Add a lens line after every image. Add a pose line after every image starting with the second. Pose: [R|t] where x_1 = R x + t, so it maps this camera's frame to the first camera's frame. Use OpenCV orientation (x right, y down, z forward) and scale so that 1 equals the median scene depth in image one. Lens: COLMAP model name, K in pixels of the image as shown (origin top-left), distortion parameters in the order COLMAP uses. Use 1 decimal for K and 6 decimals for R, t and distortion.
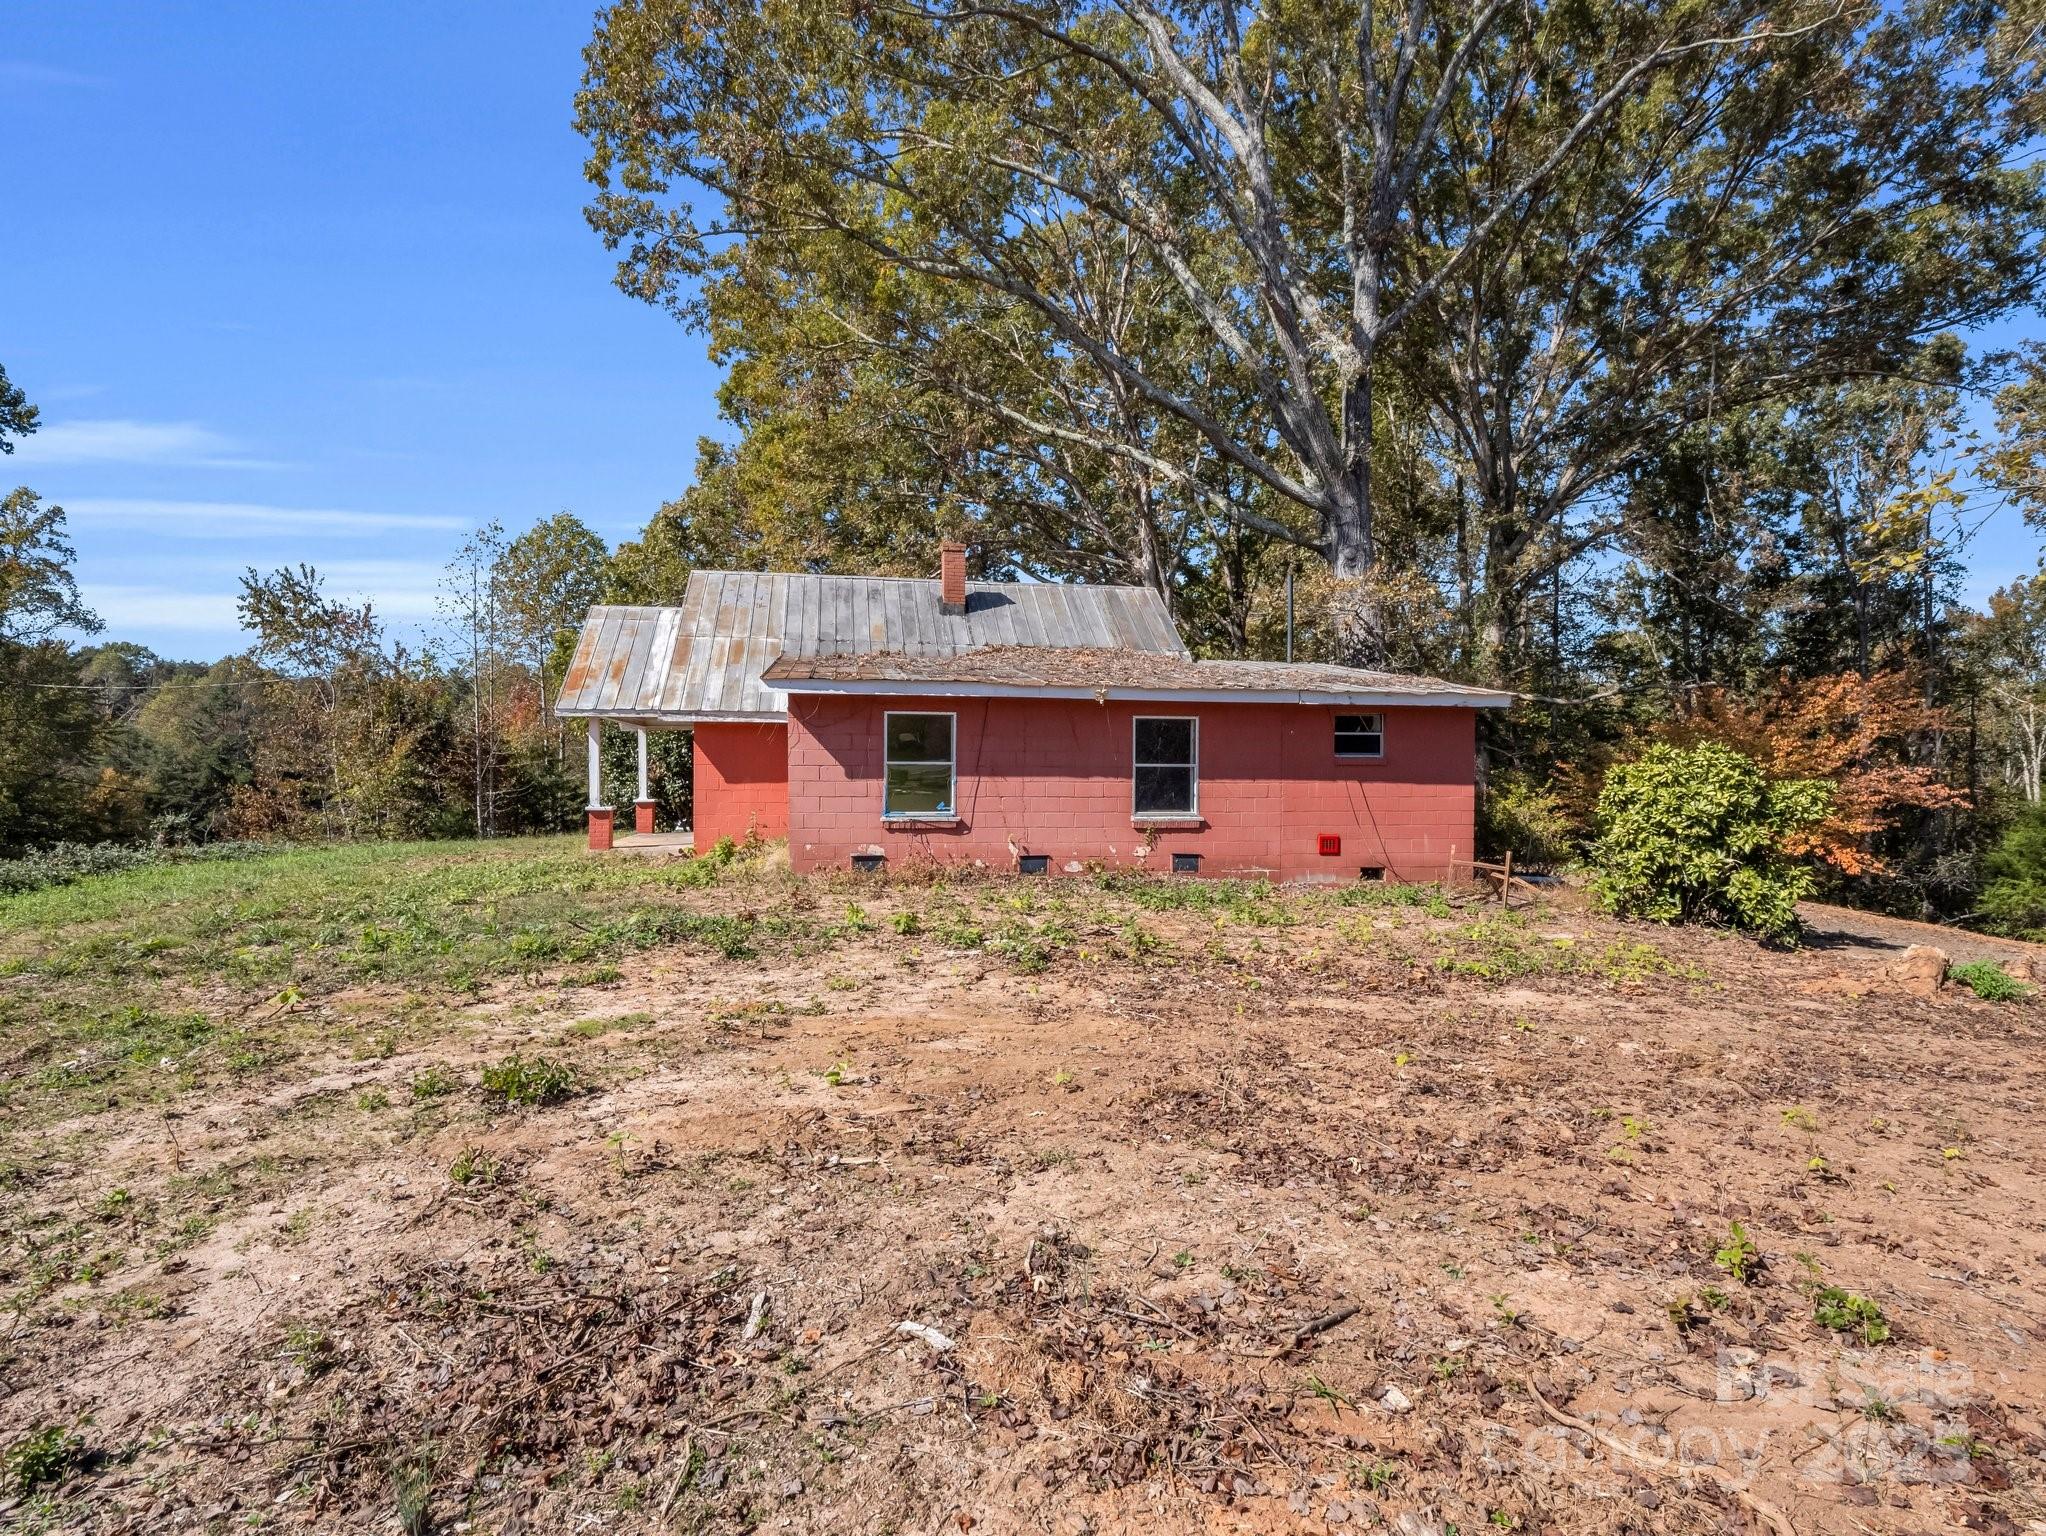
lens RADIAL K [[1020.2, 0, 1022.6], [0, 1020.2, 758.4], [0, 0, 1]] dist [-0.012239, -0.000615]
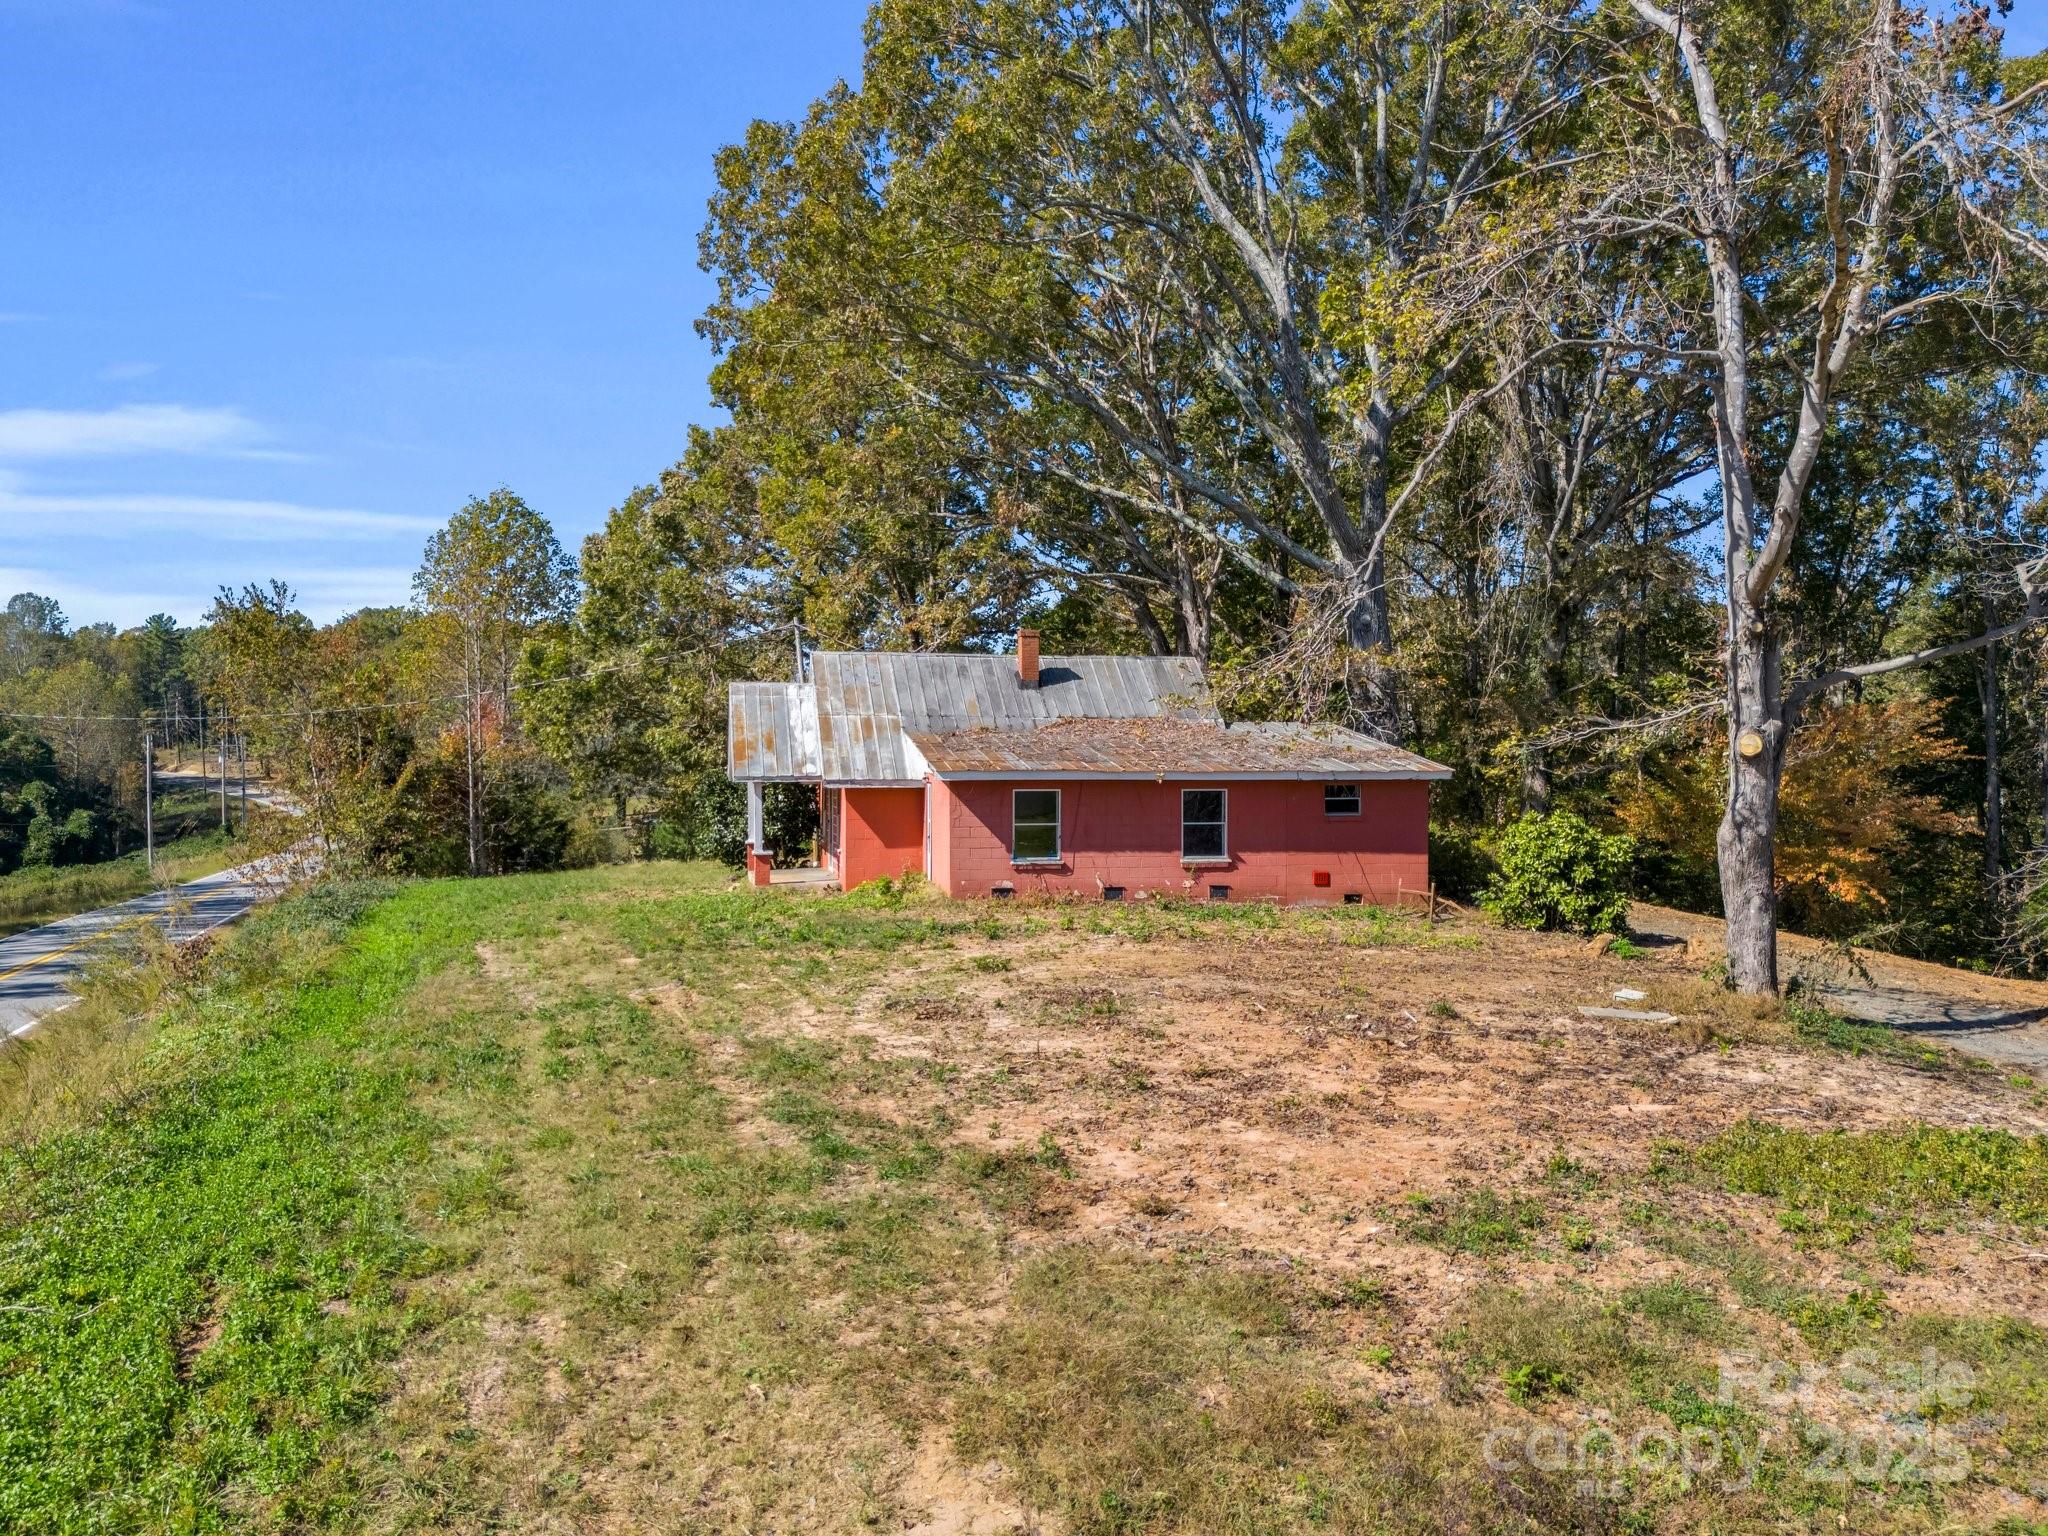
lens RADIAL K [[1526.2, 0, 1026.3], [0, 1526.2, 772.2], [0, 0, 1]] dist [0.029021, -0.009214]
pose [[0.999800, -0.004837, 0.019387, -0.149884], [0.004487, 0.999826, 0.018087, -0.104717], [-0.019471, -0.017996, 0.999648, -1.125422]]
